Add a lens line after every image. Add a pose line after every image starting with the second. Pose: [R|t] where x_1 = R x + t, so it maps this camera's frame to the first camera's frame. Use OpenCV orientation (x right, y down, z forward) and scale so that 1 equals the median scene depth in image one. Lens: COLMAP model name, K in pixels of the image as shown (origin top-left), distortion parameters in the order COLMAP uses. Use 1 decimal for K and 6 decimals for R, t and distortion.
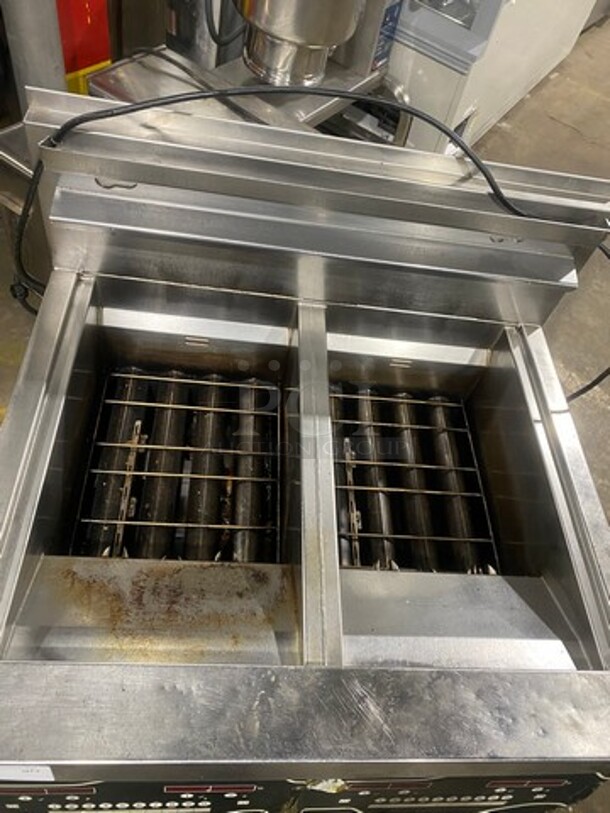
lens RADIAL K [[613.8, 0, 304.8], [0, 613.8, 402.3], [0, 0, 1]] dist [0.007471, 0.004100]
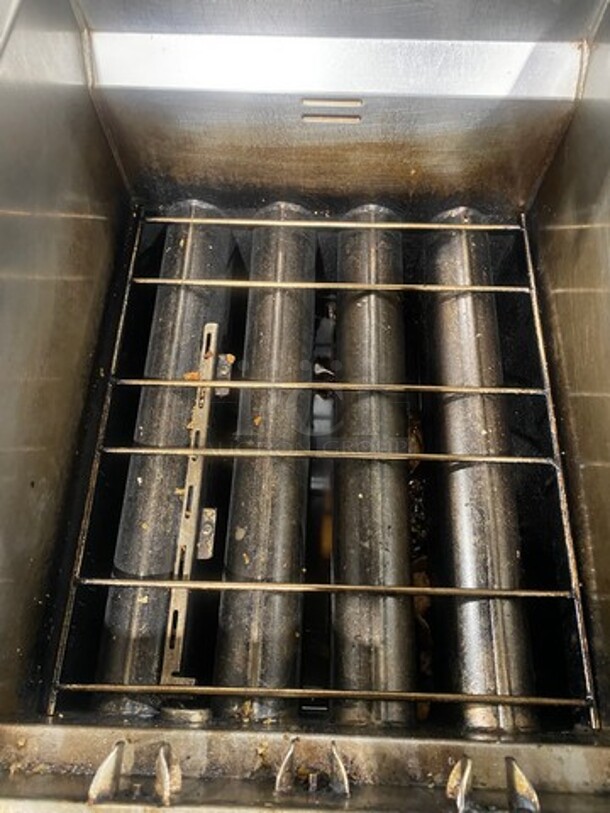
lens RADIAL K [[613.8, 0, 310.1], [0, 613.8, 408.4], [0, 0, 1]] dist [0.007471, 0.004100]
pose [[0.982309, -0.020554, -0.186135, -0.121982], [0.060480, 0.975515, 0.211455, 0.001405], [0.177231, -0.218972, 0.959500, 0.583160]]
